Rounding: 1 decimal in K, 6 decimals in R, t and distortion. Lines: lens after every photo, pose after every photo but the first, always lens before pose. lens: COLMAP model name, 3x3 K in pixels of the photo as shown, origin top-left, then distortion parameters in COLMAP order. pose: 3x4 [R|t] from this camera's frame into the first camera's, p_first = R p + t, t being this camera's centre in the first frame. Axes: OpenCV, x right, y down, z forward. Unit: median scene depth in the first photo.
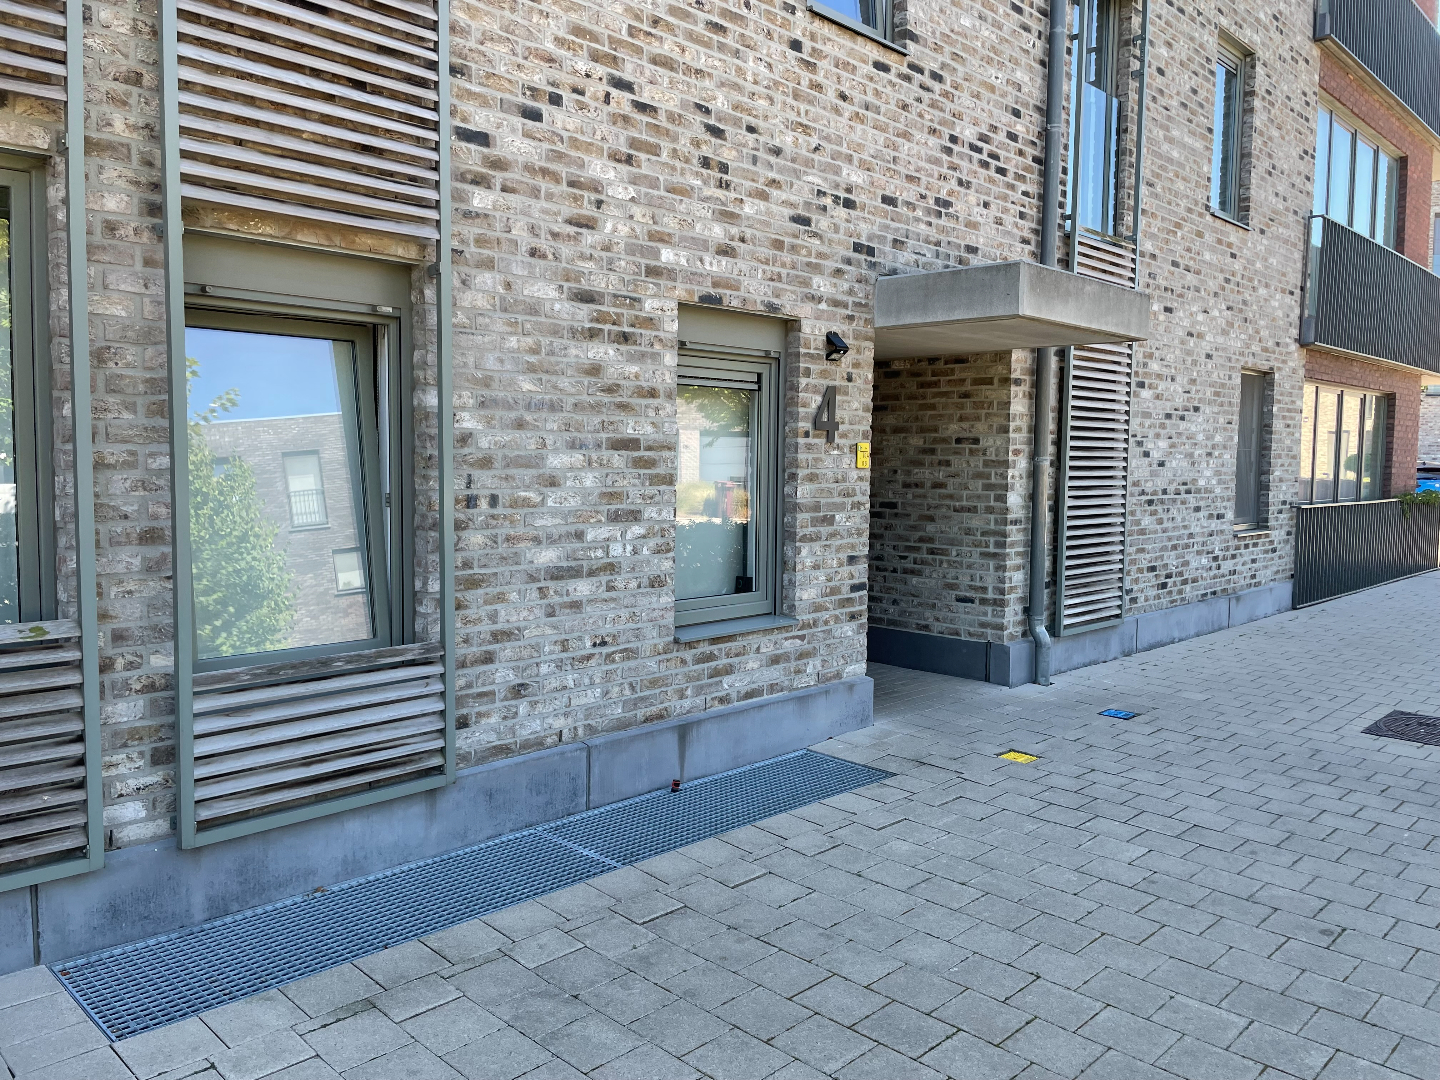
lens RADIAL K [[1067.3, 0, 723.1], [0, 1067.3, 535.7], [0, 0, 1]] dist [0.082169, -0.106299]
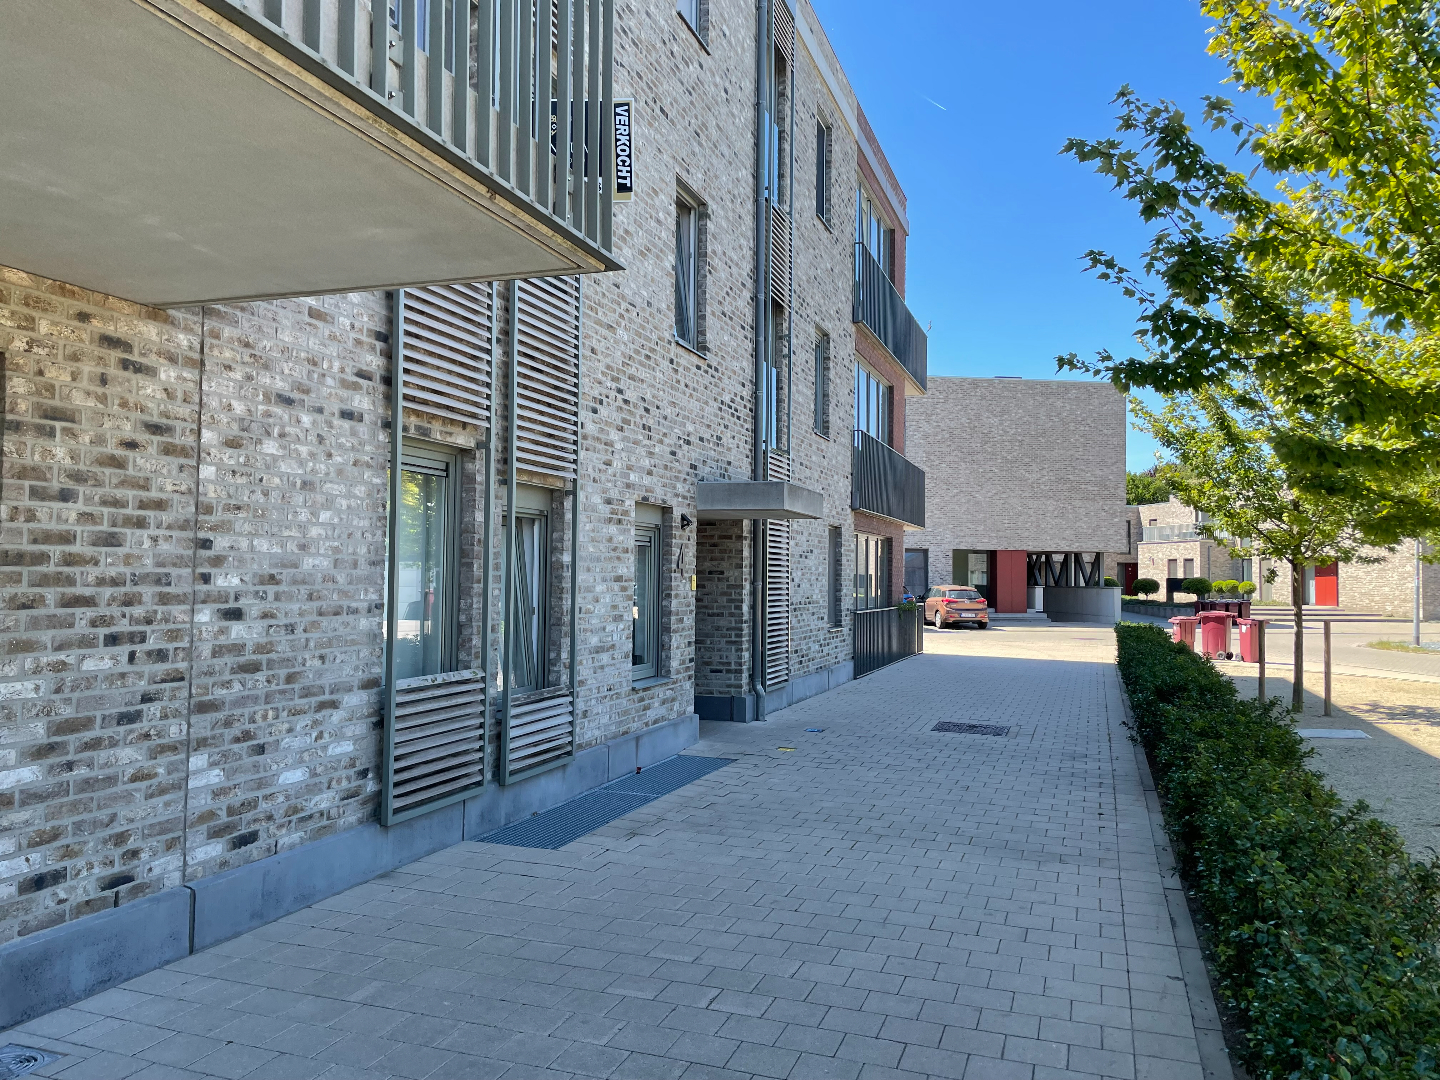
lens RADIAL K [[1067.3, 0, 723.1], [0, 1067.3, 535.7], [0, 0, 1]] dist [0.082169, -0.106299]
pose [[0.901643, 0.017163, 0.432141, -0.535836], [0.029221, 0.994511, -0.100465, 0.022217], [-0.431493, 0.103211, 0.896193, -0.537866]]
